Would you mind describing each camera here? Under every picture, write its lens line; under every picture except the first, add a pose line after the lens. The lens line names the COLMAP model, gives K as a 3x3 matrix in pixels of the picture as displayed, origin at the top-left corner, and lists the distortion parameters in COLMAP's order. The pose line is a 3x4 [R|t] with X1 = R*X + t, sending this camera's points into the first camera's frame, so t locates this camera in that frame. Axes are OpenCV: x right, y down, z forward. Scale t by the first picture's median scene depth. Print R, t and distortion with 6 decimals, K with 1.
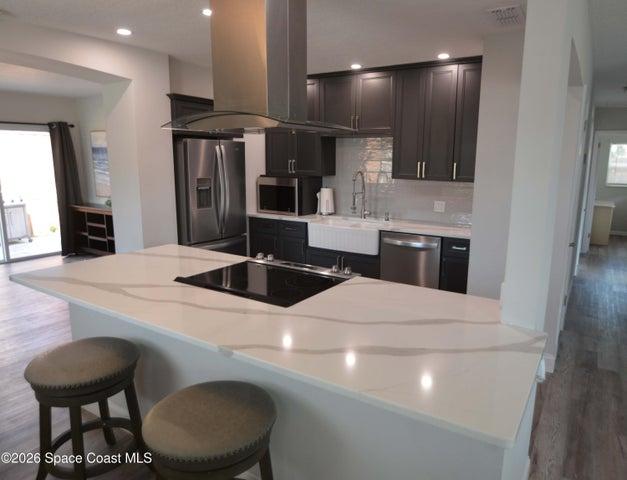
lens RADIAL K [[434.6, 0, 315.0], [0, 434.6, 236.6], [0, 0, 1]] dist [-0.026952, 0.006889]
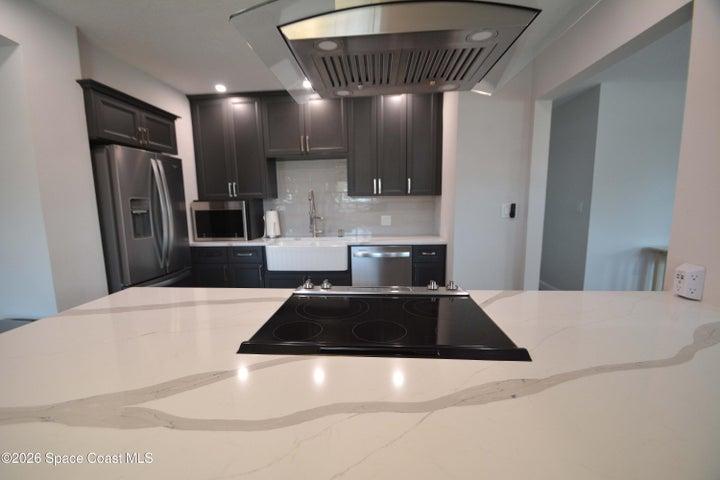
lens RADIAL K [[332.8, 0, 360.9], [0, 332.8, 246.1], [0, 0, 1]] dist [-0.012096, -0.000988]
pose [[0.881353, -0.088935, 0.464013, -0.176350], [0.105367, 0.994388, -0.009547, -0.002786], [-0.460559, 0.057306, 0.885777, 0.275364]]
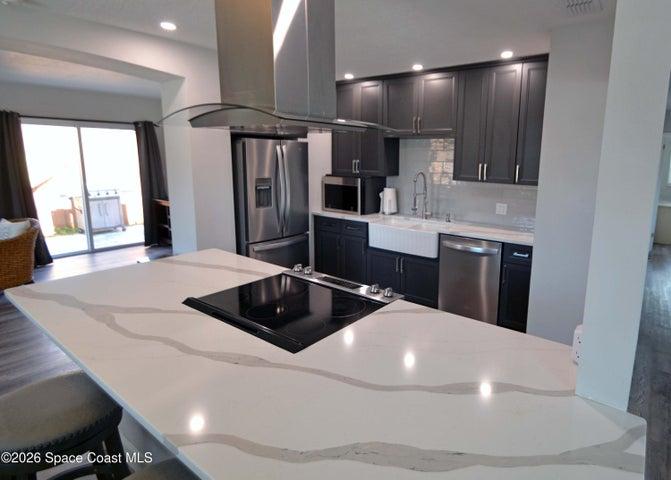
lens RADIAL K [[383.0, 0, 377.9], [0, 383.0, 217.3], [0, 0, 1]] dist [0.004982, -0.004360]
pose [[0.998996, 0.016413, -0.041681, 0.043491], [-0.017282, 0.999639, -0.020571, -0.027968], [0.041328, 0.021271, 0.998919, 0.119720]]
